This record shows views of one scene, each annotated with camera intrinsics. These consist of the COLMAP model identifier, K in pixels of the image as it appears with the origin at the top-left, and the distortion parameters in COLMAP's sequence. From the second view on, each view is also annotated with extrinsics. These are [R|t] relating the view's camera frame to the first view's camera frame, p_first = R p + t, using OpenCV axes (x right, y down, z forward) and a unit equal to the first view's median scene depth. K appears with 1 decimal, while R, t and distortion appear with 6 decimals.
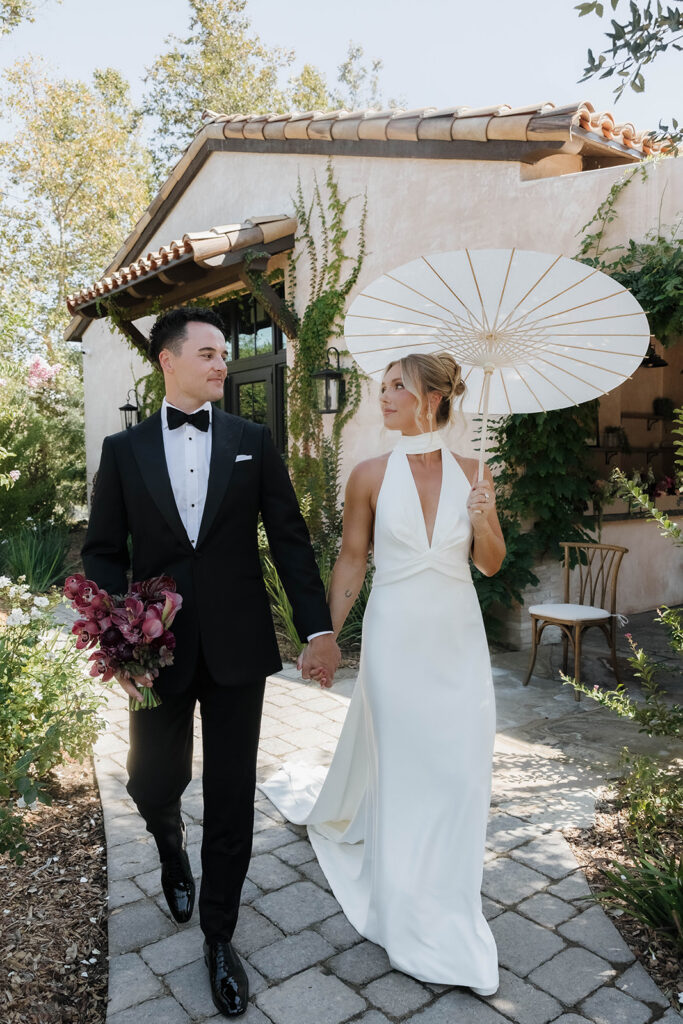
lens RADIAL K [[811.9, 0, 326.8], [0, 811.9, 527.1], [0, 0, 1]] dist [0.003720, -0.006132]
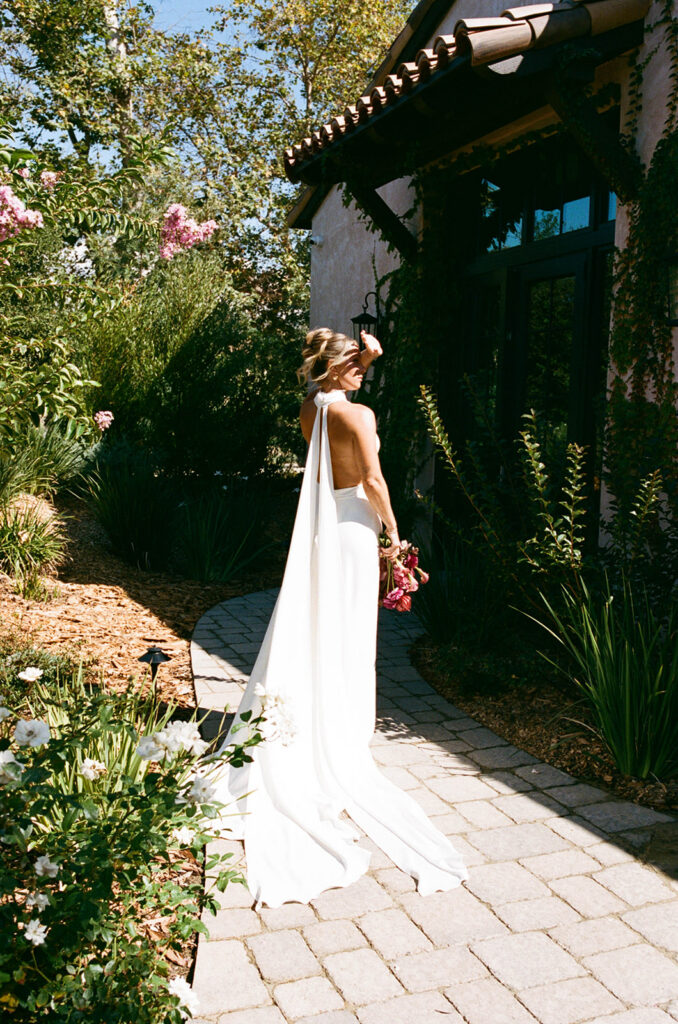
lens RADIAL K [[999.8, 0, 324.2], [0, 999.8, 527.5], [0, 0, 1]] dist [-0.019468, -0.021764]
pose [[0.956358, 0.071310, -0.283363, -0.030500], [-0.057524, 0.996733, 0.056691, -0.020873], [0.286480, -0.037917, 0.957336, 0.222226]]
